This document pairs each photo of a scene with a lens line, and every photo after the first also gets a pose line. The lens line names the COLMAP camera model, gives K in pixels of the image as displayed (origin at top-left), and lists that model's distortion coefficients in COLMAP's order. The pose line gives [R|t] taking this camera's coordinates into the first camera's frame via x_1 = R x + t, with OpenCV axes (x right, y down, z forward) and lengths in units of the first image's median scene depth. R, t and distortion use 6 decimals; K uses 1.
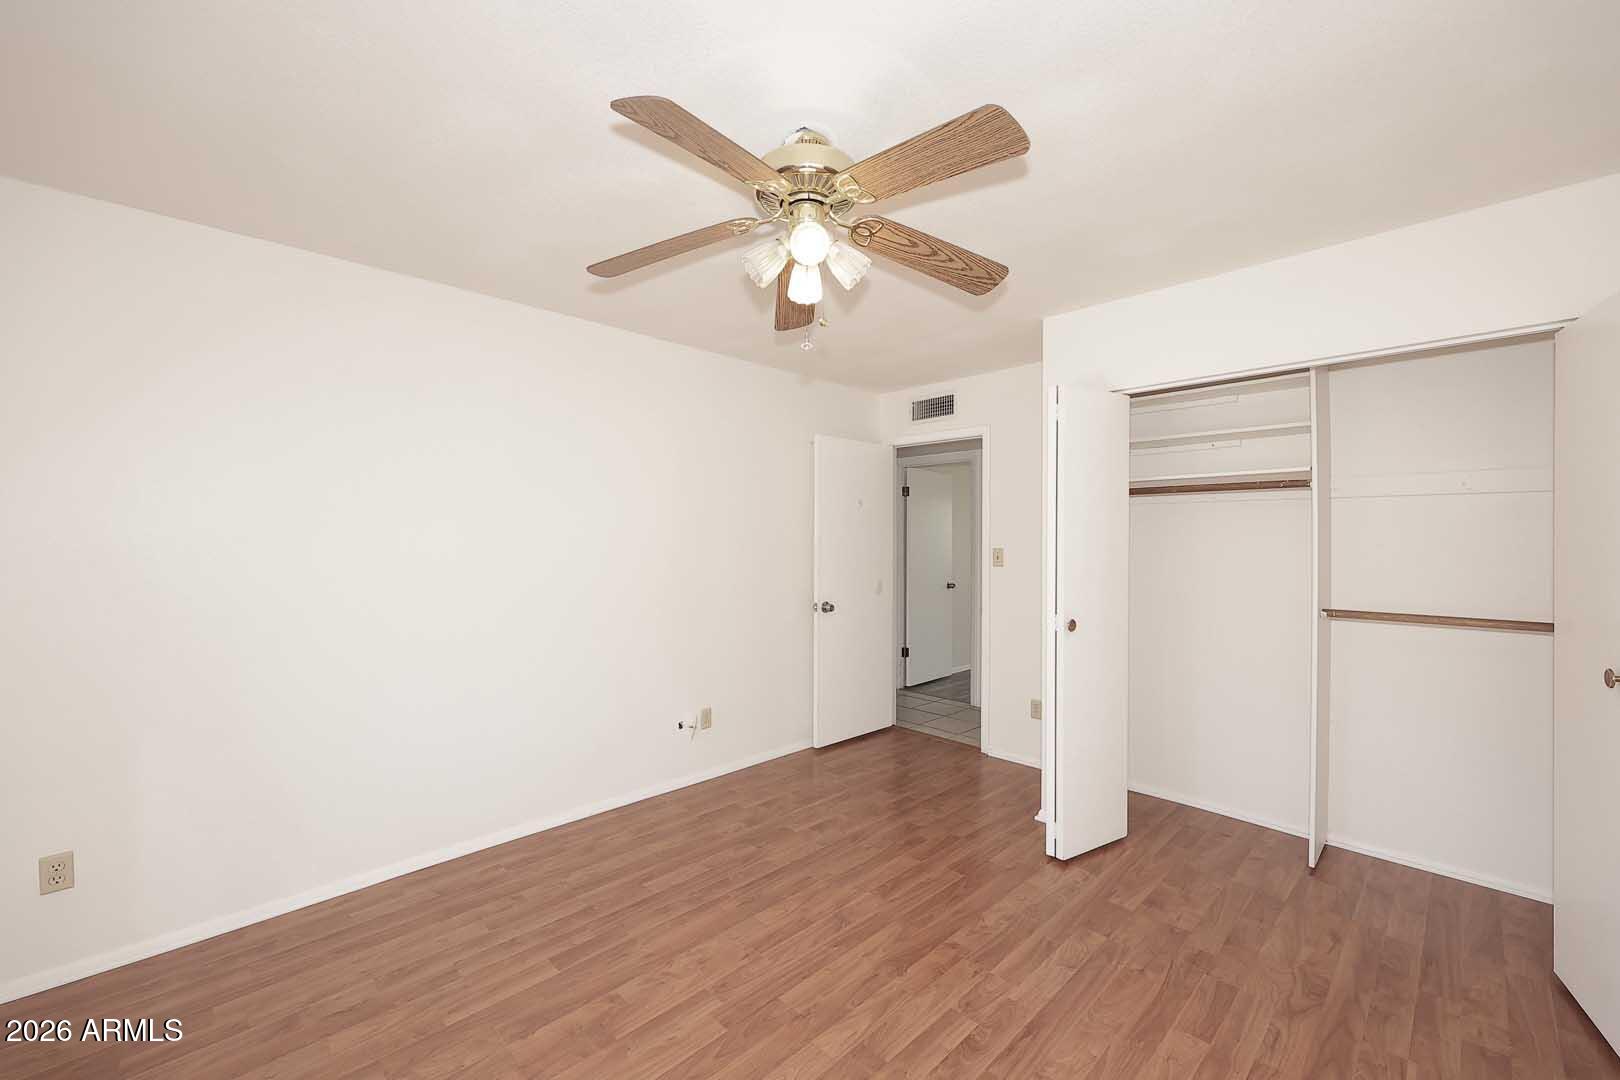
lens RADIAL K [[659.1, 0, 811.8], [0, 659.1, 541.3], [0, 0, 1]] dist [-0.000726, 0.000910]
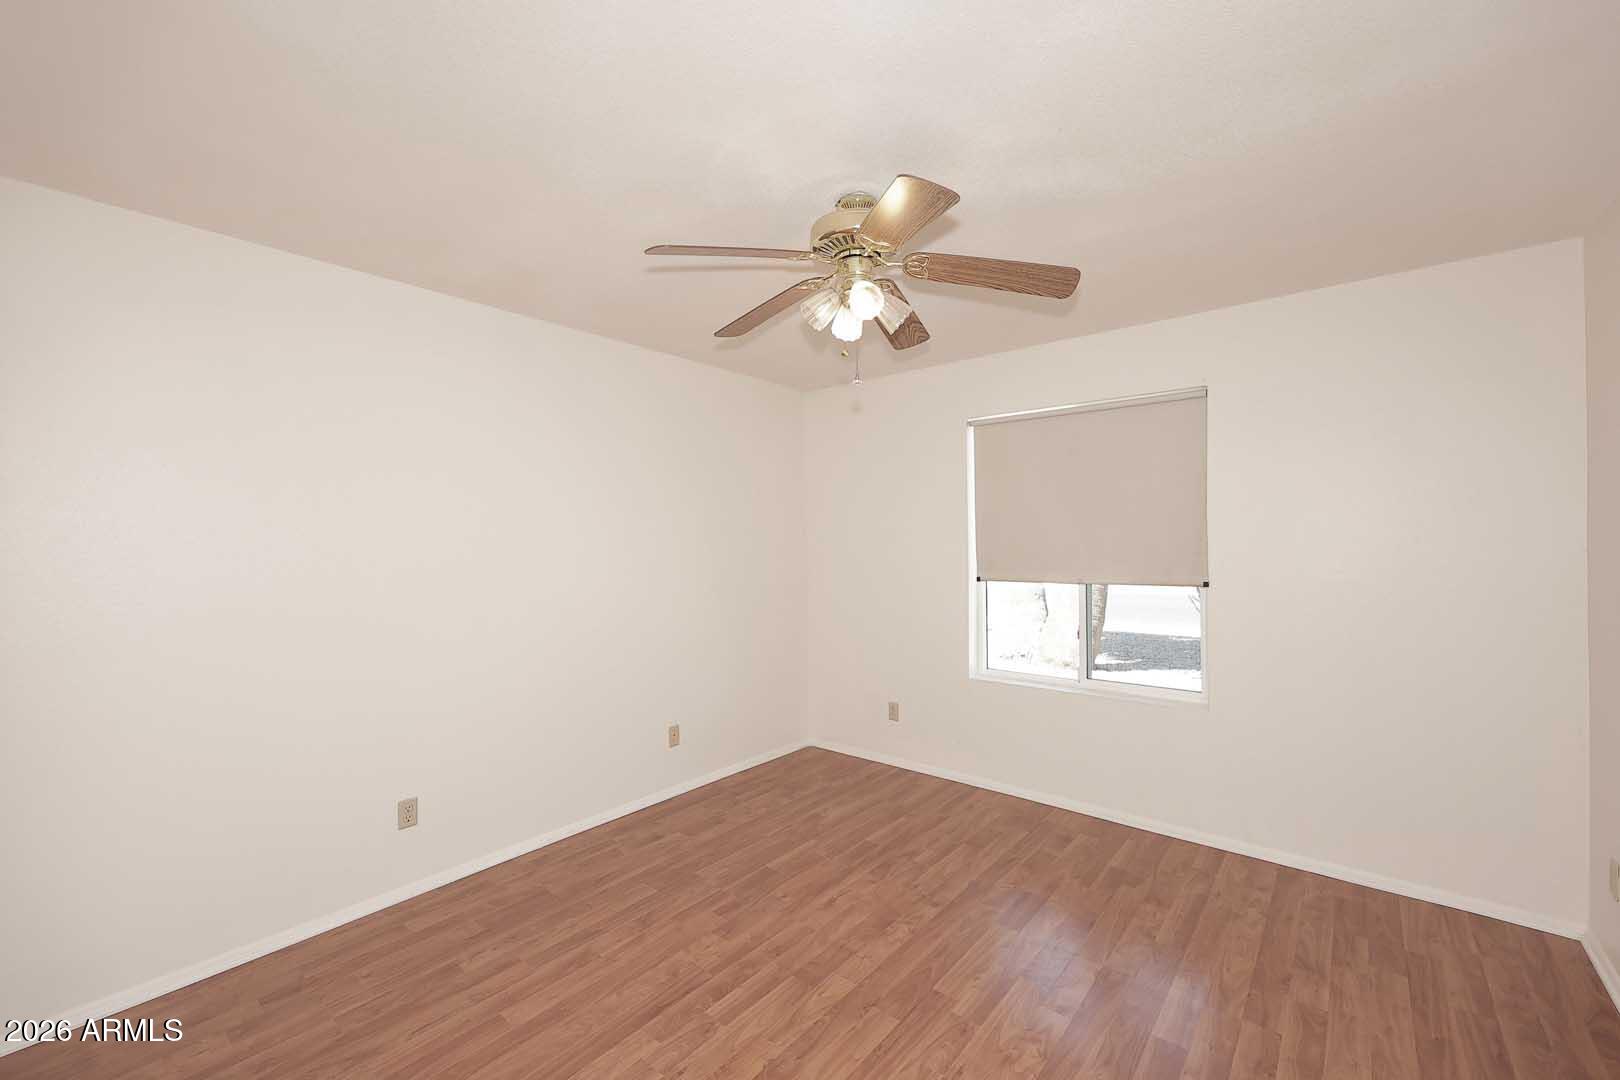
lens RADIAL K [[659.1, 0, 811.8], [0, 659.1, 541.3], [0, 0, 1]] dist [-0.000726, 0.000910]
pose [[-0.995134, 0.007075, -0.098281, 0.178126], [0.006735, 0.999970, 0.003789, -0.025878], [0.098305, 0.003109, -0.995151, 2.045447]]
